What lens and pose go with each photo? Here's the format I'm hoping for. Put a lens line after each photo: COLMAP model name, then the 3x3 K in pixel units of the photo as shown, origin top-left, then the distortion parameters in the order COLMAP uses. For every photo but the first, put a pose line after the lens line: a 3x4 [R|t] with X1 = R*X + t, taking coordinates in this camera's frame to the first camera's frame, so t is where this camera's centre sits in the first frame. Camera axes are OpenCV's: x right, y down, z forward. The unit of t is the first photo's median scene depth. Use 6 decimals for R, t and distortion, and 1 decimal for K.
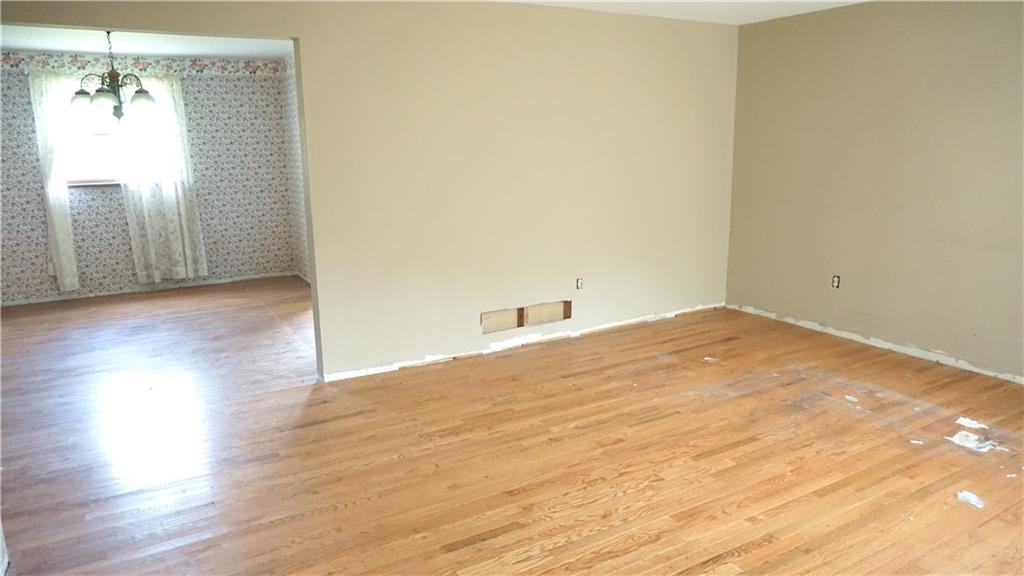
lens RADIAL K [[685.4, 0, 506.9], [0, 685.4, 286.6], [0, 0, 1]] dist [-0.047945, 0.034323]
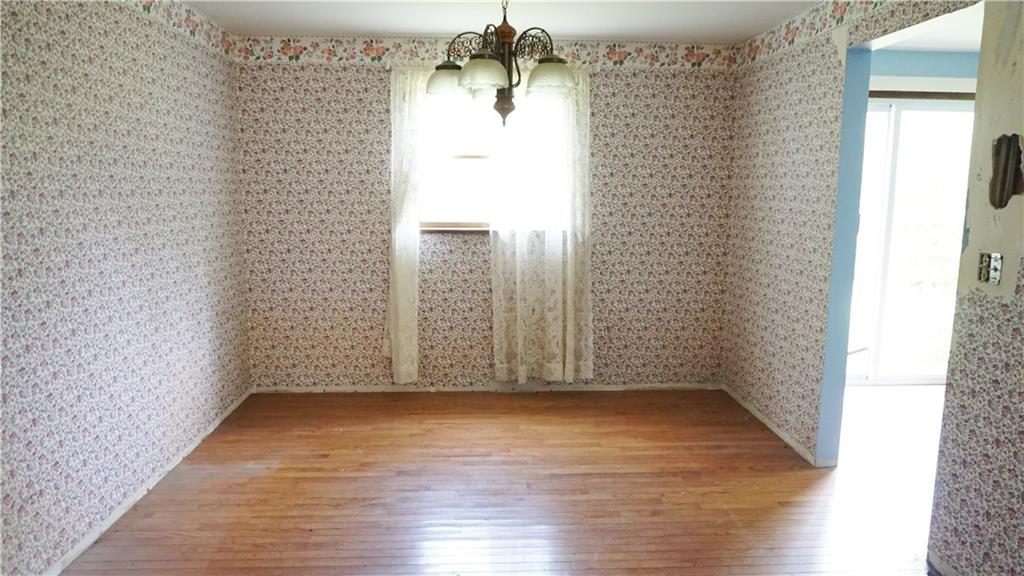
lens RADIAL K [[685.4, 0, 507.0], [0, 685.4, 292.9], [0, 0, 1]] dist [-0.047945, 0.034323]
pose [[0.883676, 0.100513, -0.457181, -0.234663], [-0.119714, 0.992722, -0.013139, -0.082443], [0.452532, 0.066341, 0.889277, 0.401406]]
